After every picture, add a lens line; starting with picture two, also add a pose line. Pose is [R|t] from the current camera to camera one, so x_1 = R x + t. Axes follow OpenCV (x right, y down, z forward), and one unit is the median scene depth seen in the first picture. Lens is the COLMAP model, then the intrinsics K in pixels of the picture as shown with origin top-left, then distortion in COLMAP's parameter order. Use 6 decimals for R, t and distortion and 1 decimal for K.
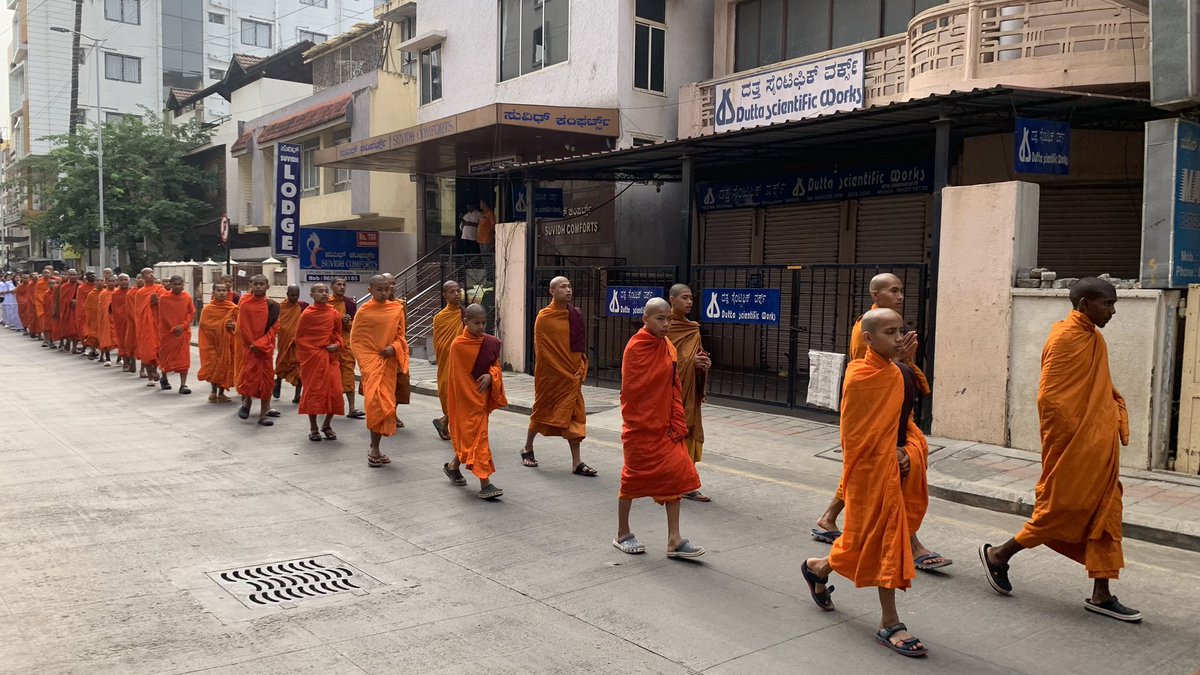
lens RADIAL K [[850.3, 0, 600.0], [0, 850.3, 337.5], [0, 0, 1]] dist [-0.032468, -0.006845]
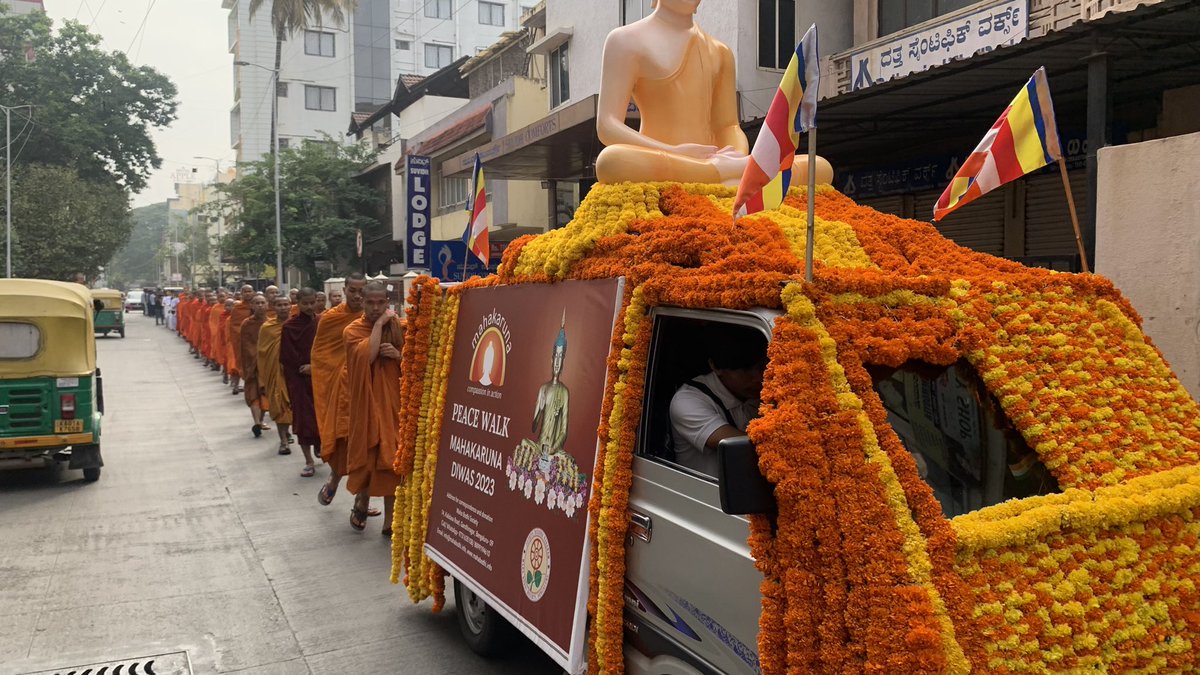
lens RADIAL K [[850.3, 0, 600.0], [0, 850.3, 337.5], [0, 0, 1]] dist [-0.032468, -0.006845]
pose [[0.973963, -0.013215, -0.226322, 0.060503], [0.011639, 0.999898, -0.008296, -0.006187], [0.226408, 0.005446, 0.974017, 0.083380]]
